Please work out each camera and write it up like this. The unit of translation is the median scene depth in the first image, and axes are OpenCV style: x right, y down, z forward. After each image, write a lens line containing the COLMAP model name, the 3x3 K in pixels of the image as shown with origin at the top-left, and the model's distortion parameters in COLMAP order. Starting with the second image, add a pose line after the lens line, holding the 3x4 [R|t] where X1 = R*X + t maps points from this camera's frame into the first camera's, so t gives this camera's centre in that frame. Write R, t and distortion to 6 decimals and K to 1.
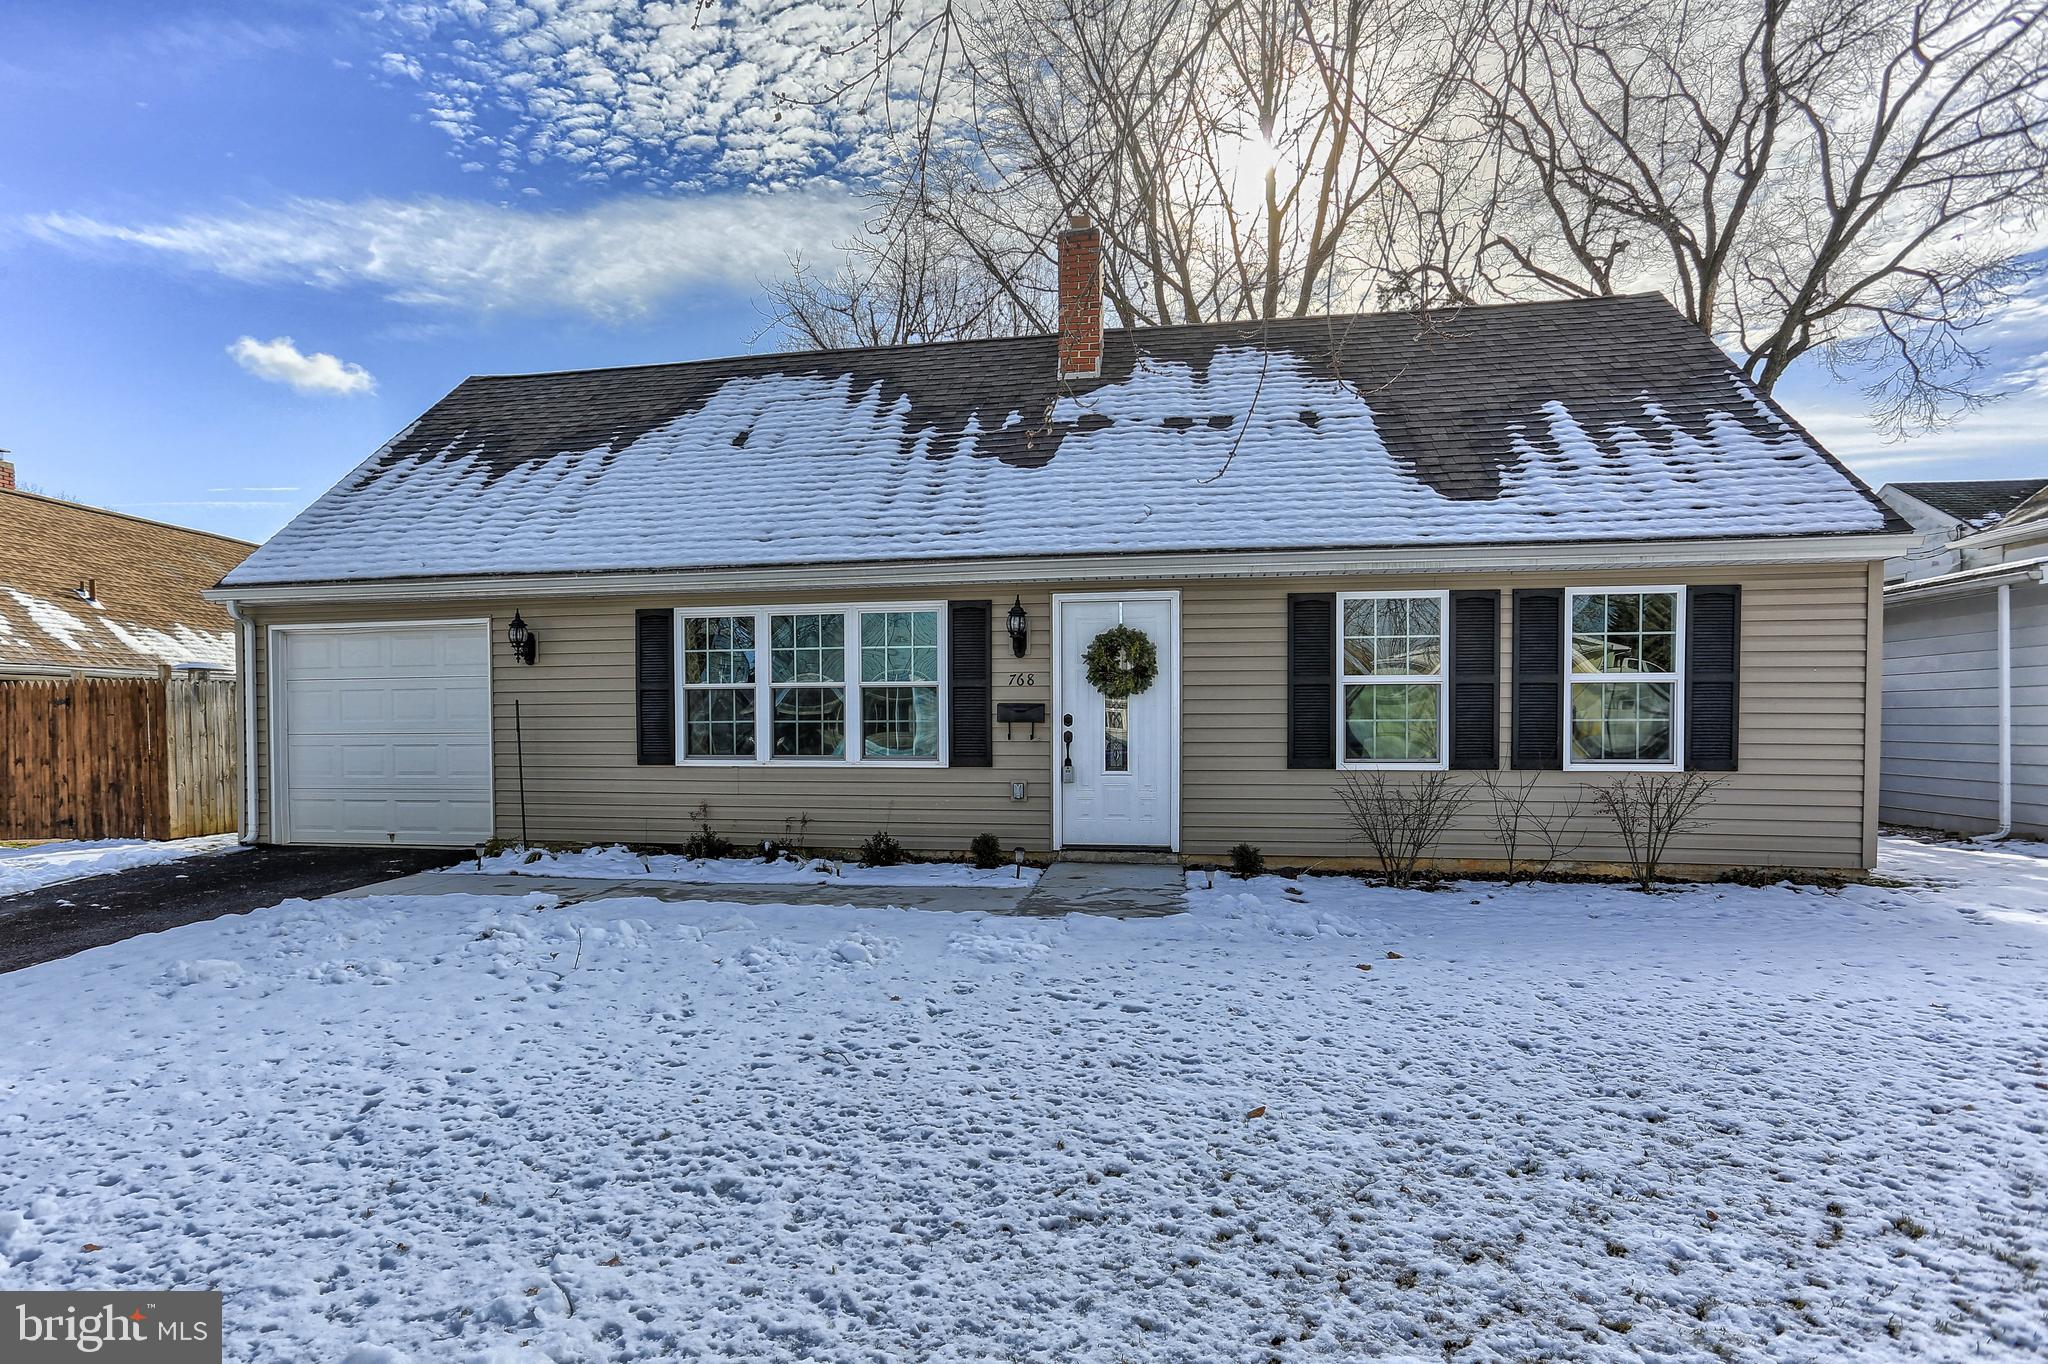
lens RADIAL K [[1066.5, 0, 1020.7], [0, 1066.5, 756.0], [0, 0, 1]] dist [-0.024784, 0.001115]
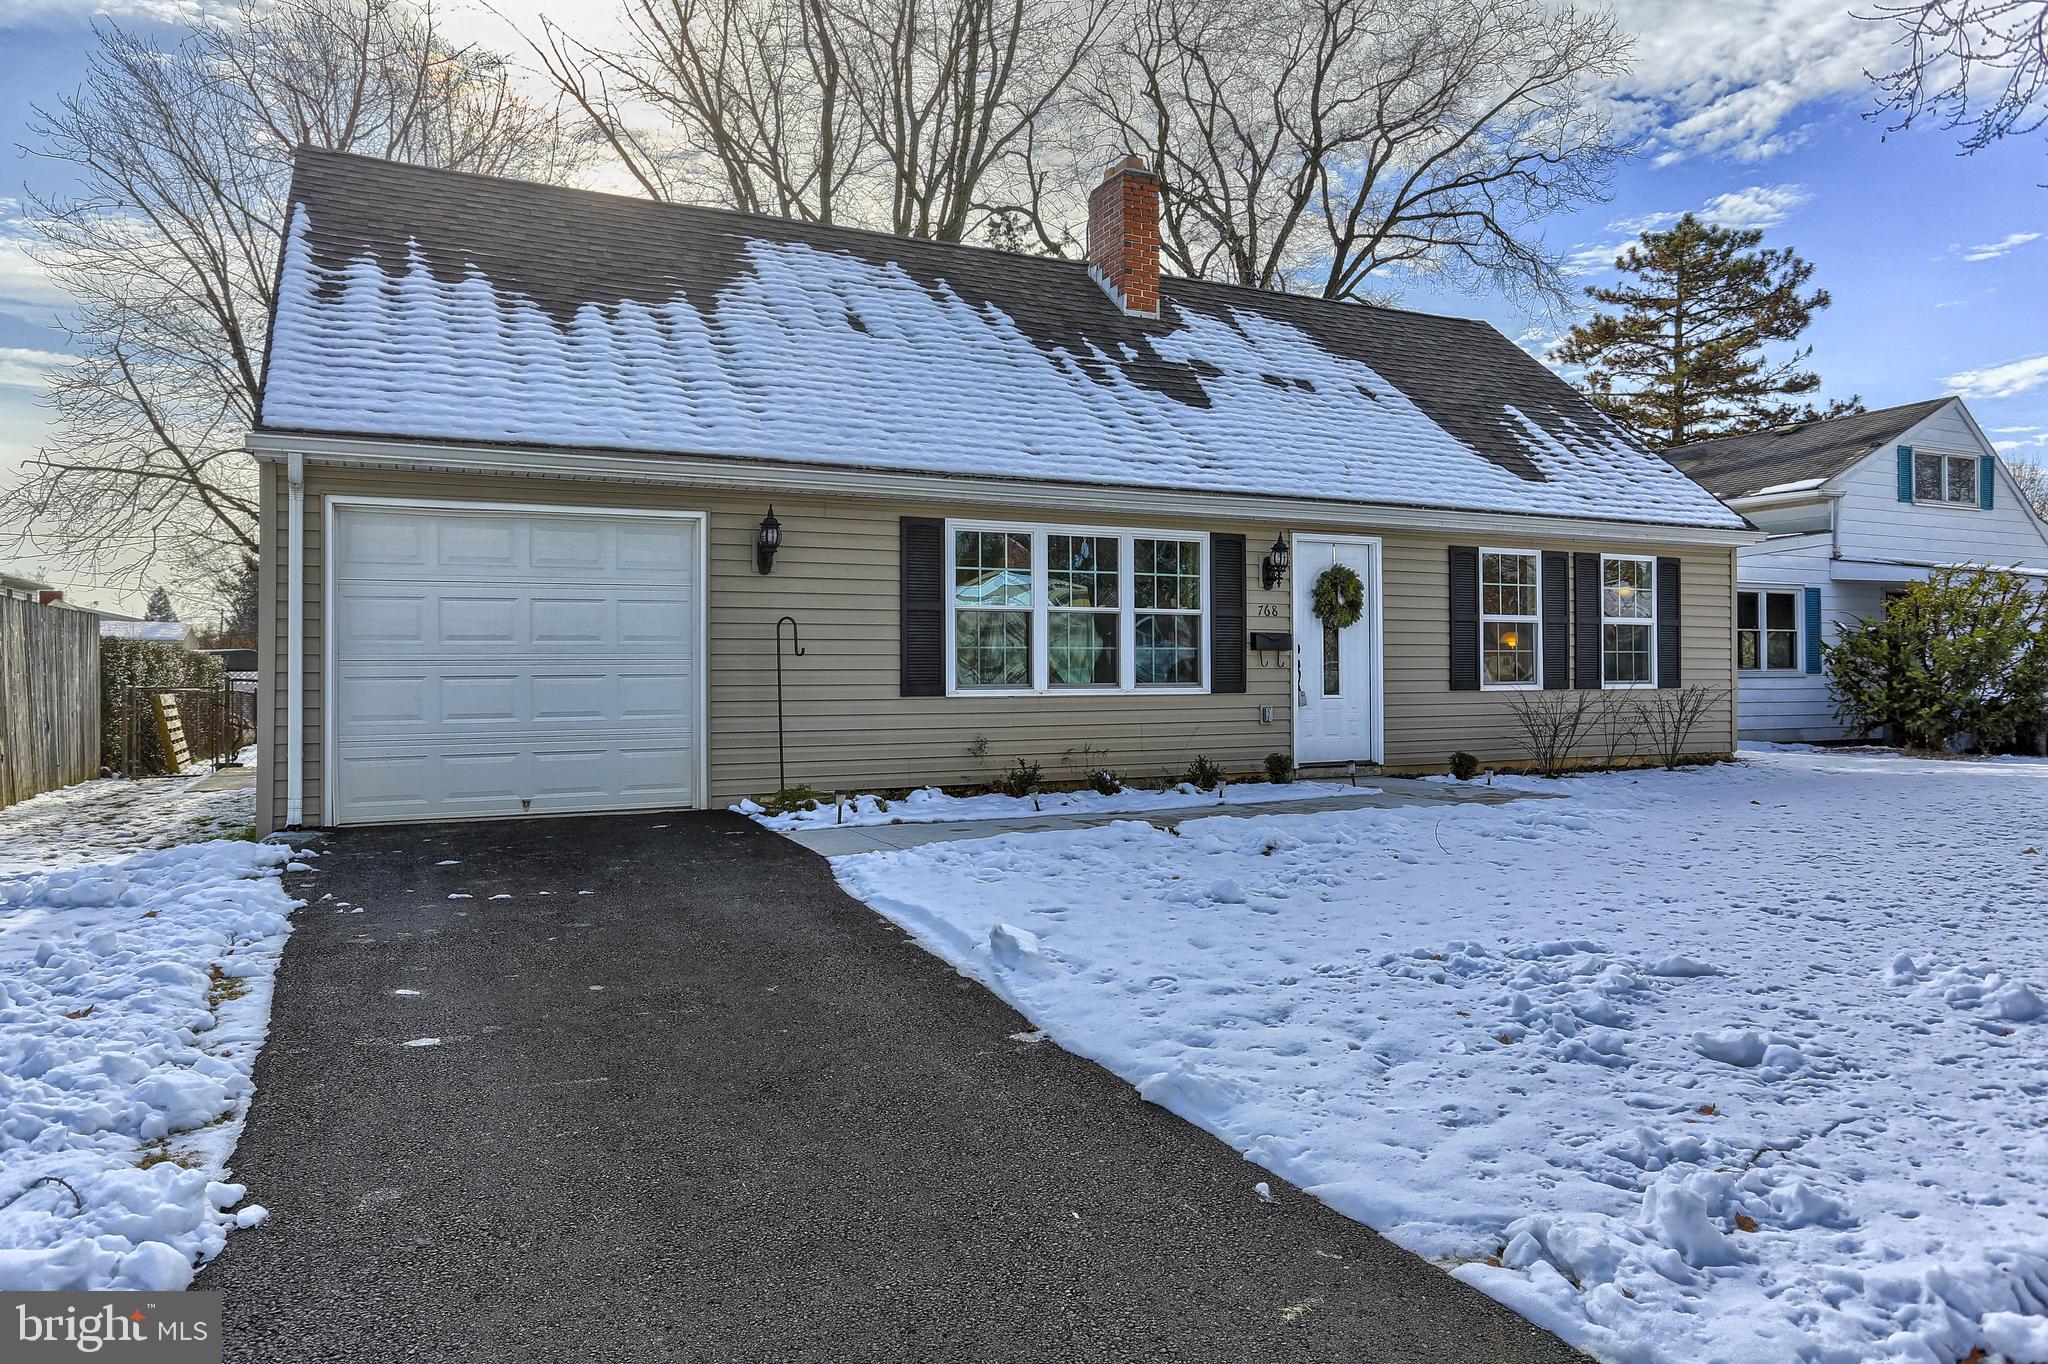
lens RADIAL K [[1280.4, 0, 997.7], [0, 1280.4, 682.4], [0, 0, 1]] dist [-0.016418, 0.003843]
pose [[0.811656, -0.003720, 0.584124, -0.971135], [0.020255, 0.999558, -0.021779, 0.022813], [-0.583785, 0.029509, 0.811372, 0.121926]]
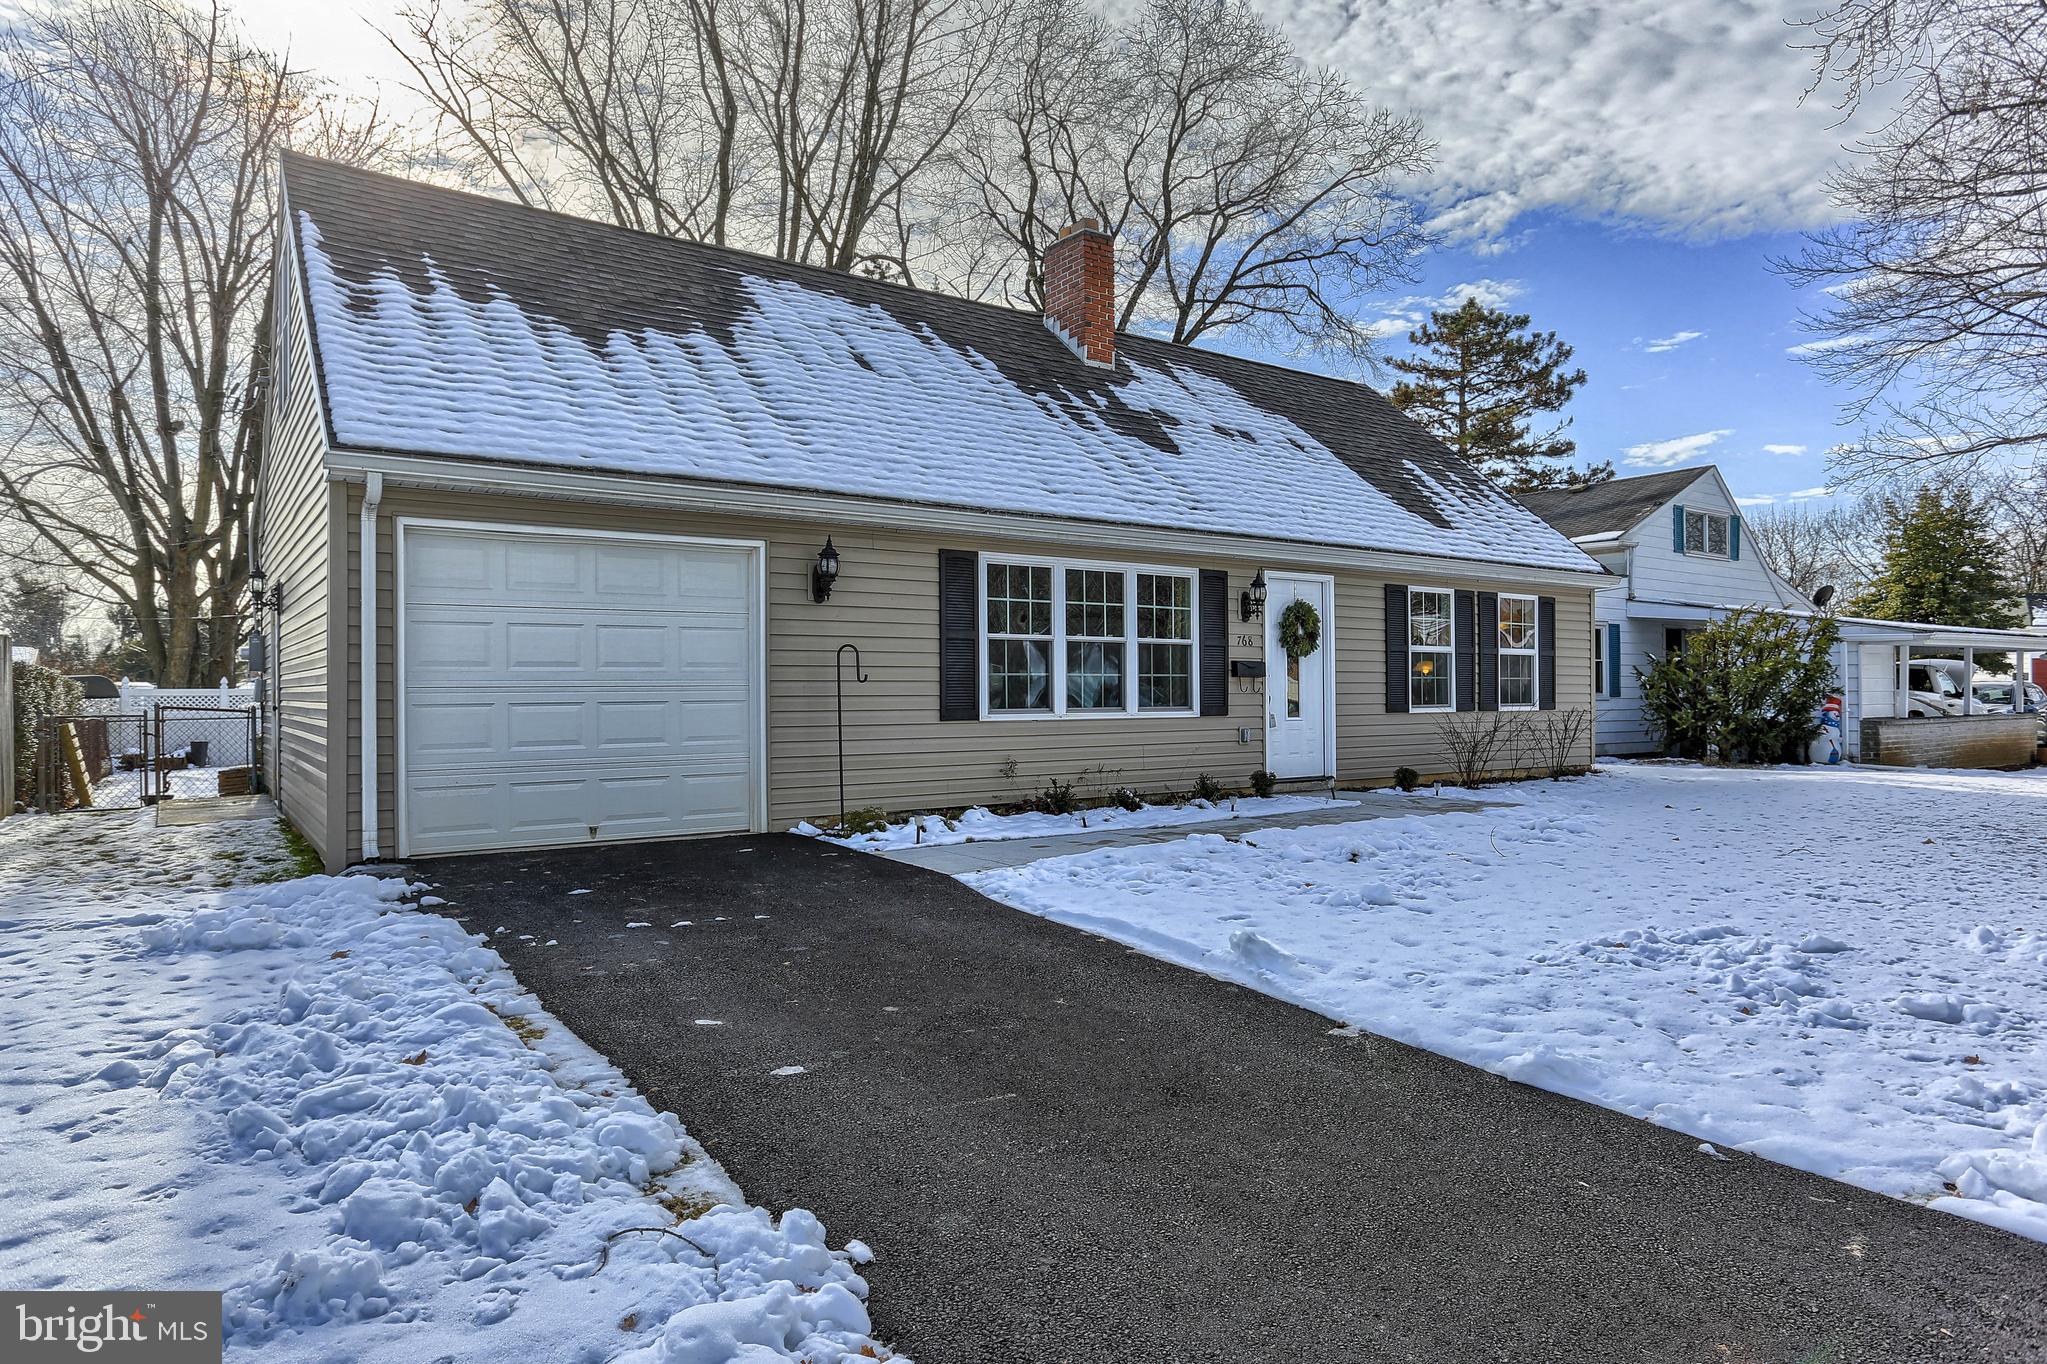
lens RADIAL K [[1205.3, 0, 1023.0], [0, 1205.3, 712.5], [0, 0, 1]] dist [-0.035141, 0.022496]
pose [[0.696605, -0.009996, 0.717385, -1.123661], [0.027795, 0.999528, -0.013063, 0.017787], [-0.716916, 0.029039, 0.696554, 0.257350]]
